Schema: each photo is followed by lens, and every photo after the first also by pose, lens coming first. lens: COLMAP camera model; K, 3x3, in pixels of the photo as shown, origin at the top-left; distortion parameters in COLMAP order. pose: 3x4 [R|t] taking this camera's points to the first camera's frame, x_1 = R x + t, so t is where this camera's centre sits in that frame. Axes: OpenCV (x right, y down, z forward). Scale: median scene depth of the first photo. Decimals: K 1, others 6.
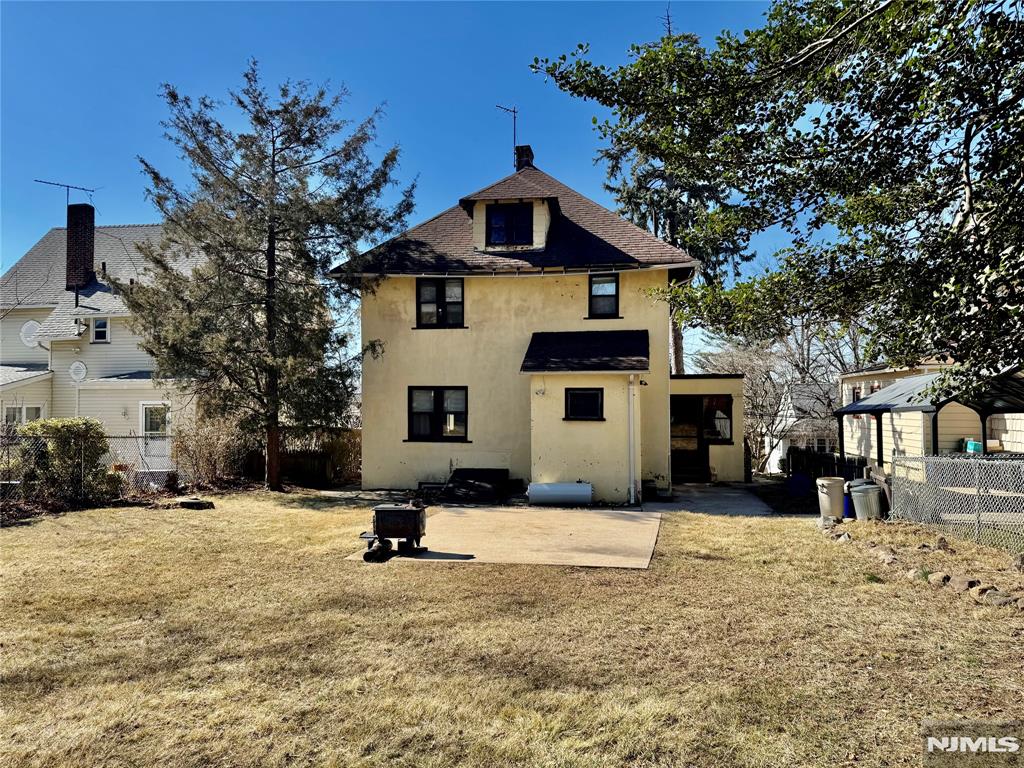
lens RADIAL K [[717.1, 0, 517.0], [0, 717.1, 383.0], [0, 0, 1]] dist [0.003465, -0.005320]
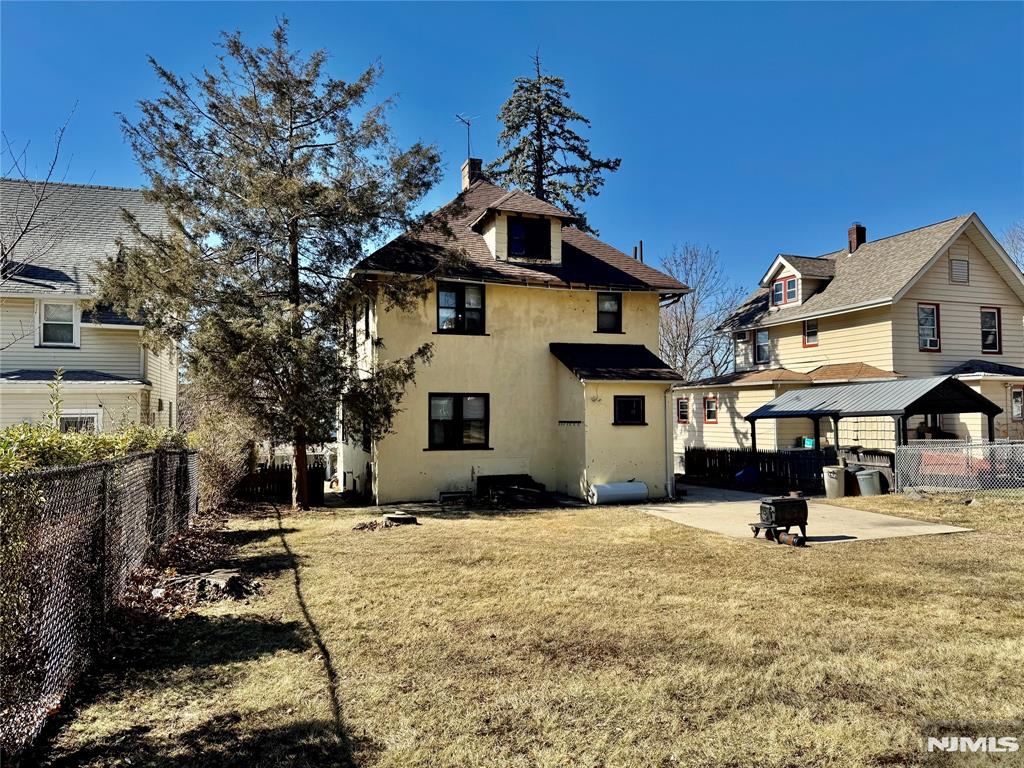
lens RADIAL K [[717.1, 0, 517.0], [0, 717.1, 383.0], [0, 0, 1]] dist [0.003465, -0.005320]
pose [[0.876592, 0.016242, 0.480961, -0.520648], [-0.007742, 0.999777, -0.019650, 0.009443], [-0.481172, 0.013502, 0.876522, 0.102058]]
